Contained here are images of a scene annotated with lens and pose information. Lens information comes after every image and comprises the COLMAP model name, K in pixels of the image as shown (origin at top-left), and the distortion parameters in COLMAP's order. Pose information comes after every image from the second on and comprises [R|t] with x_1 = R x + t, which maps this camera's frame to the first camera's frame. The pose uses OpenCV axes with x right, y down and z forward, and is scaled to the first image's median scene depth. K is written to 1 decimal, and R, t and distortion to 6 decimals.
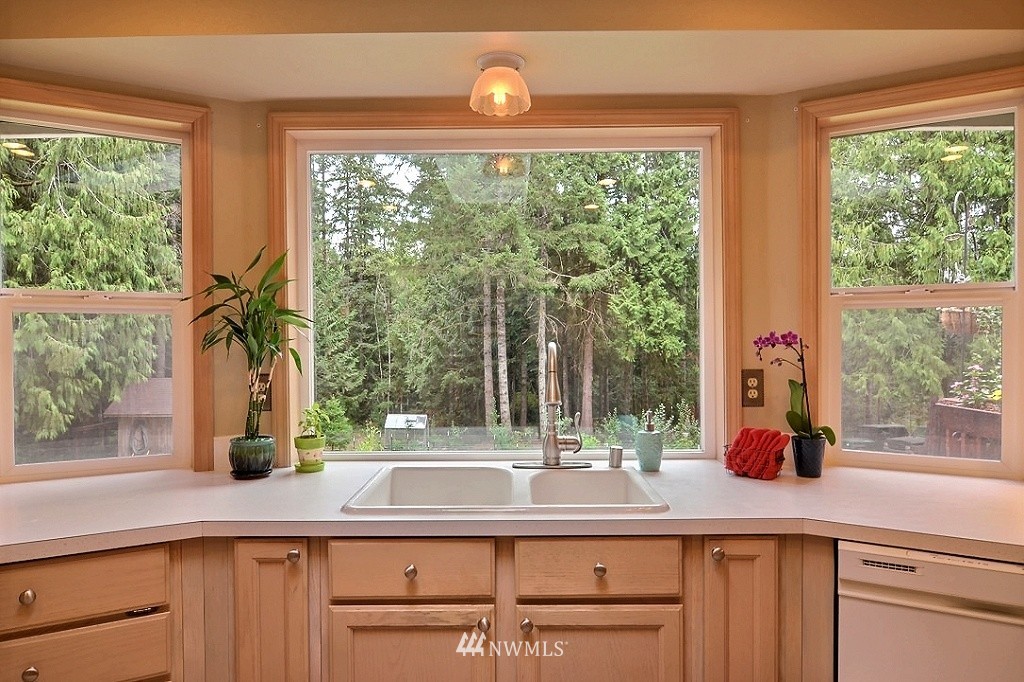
lens RADIAL K [[656.5, 0, 514.0], [0, 656.5, 342.7], [0, 0, 1]] dist [-0.003400, -0.005809]
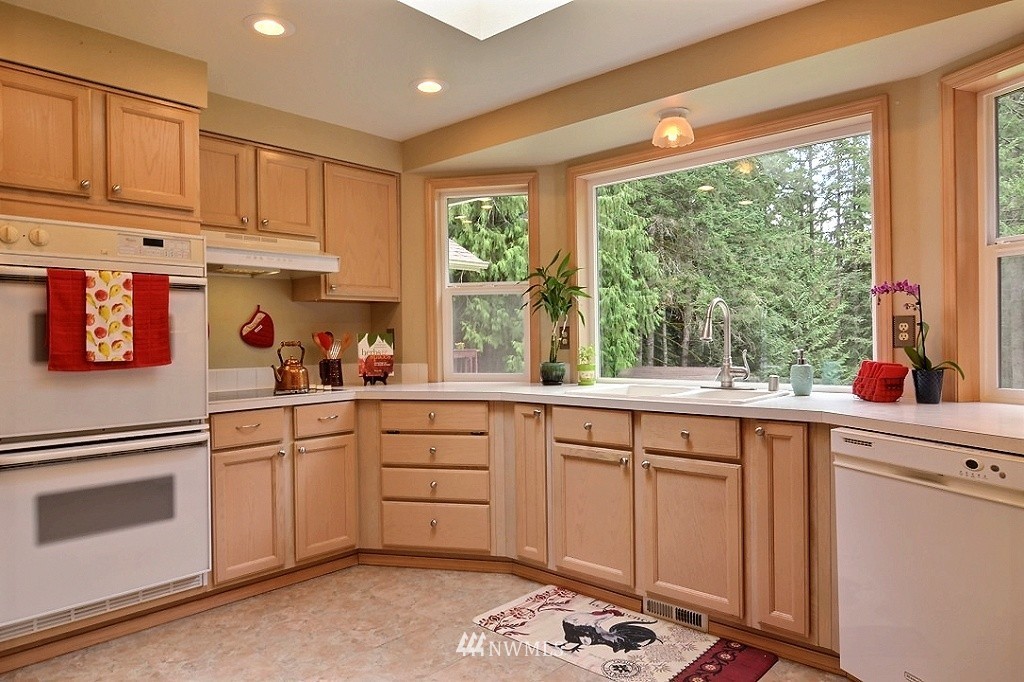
lens RADIAL K [[656.5, 0, 512.5], [0, 656.5, 342.4], [0, 0, 1]] dist [-0.003400, -0.005809]
pose [[0.749763, -0.000837, -0.661706, 0.612248], [0.003962, 0.999987, 0.003225, 0.081623], [0.661695, -0.005040, 0.749756, -0.328946]]
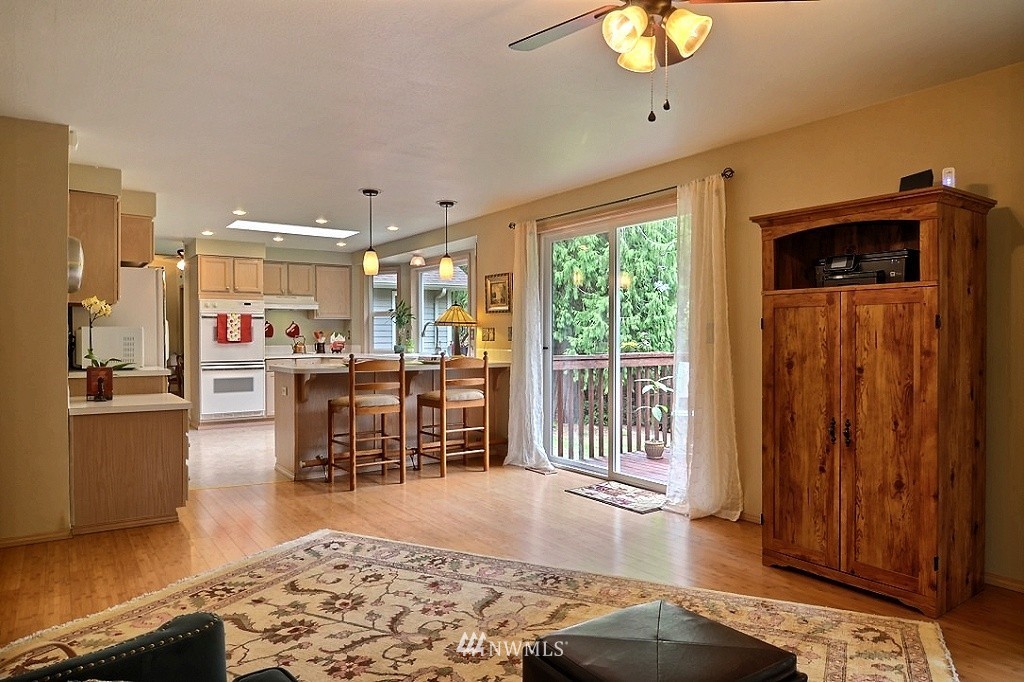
lens RADIAL K [[656.5, 0, 510.4], [0, 656.5, 341.2], [0, 0, 1]] dist [-0.003400, -0.005809]
pose [[0.581428, 0.012007, -0.813509, 3.236190], [-0.007351, 0.999928, 0.009505, 0.069974], [0.813564, 0.000453, 0.581475, -0.823125]]
